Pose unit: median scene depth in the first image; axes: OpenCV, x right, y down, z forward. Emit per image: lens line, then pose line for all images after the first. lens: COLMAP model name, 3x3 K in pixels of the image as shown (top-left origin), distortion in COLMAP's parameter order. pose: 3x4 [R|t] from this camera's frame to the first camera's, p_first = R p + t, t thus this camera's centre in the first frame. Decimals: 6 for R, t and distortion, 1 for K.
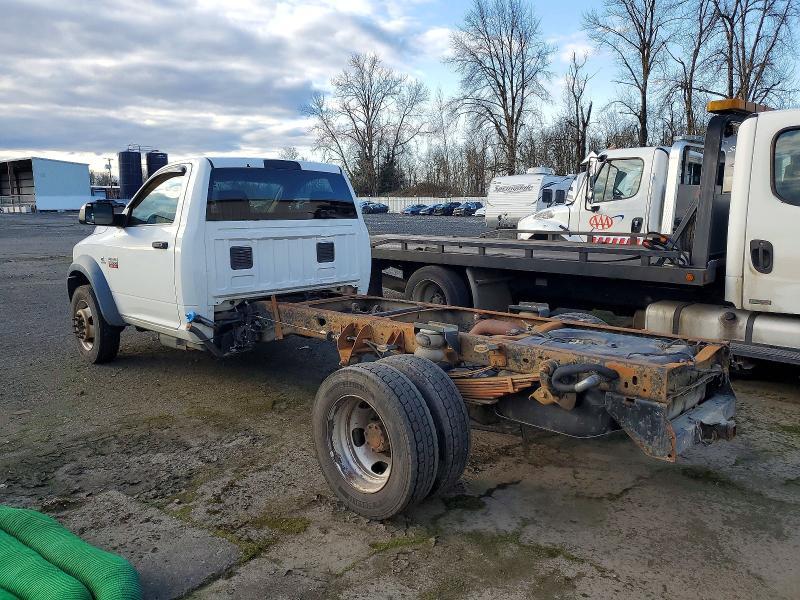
lens RADIAL K [[639.8, 0, 406.5], [0, 639.8, 299.4], [0, 0, 1]] dist [0.012026, -0.001986]
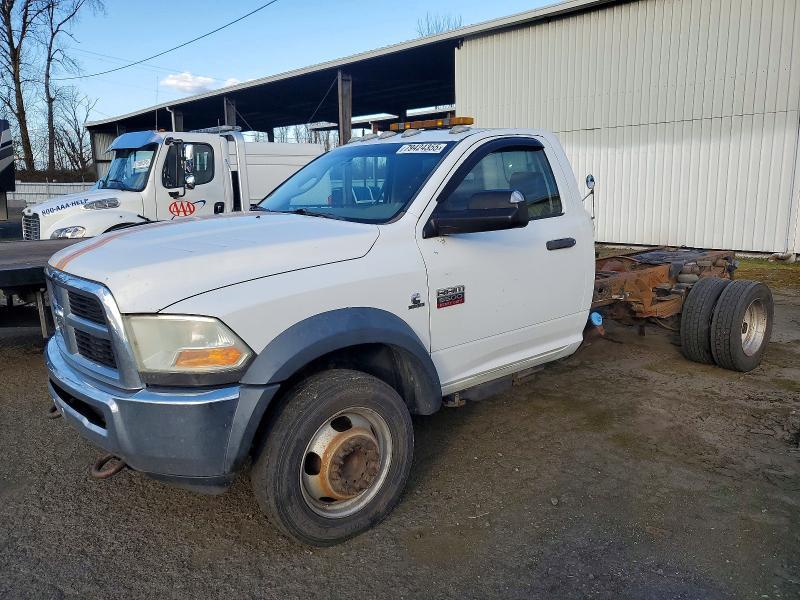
lens RADIAL K [[639.8, 0, 406.5], [0, 639.8, 299.4], [0, 0, 1]] dist [0.012026, -0.001986]
pose [[0.077638, -0.181530, 0.980316, -1.595950], [0.167624, 0.971663, 0.166652, -0.241287], [-0.982789, 0.151385, 0.105867, 1.552097]]
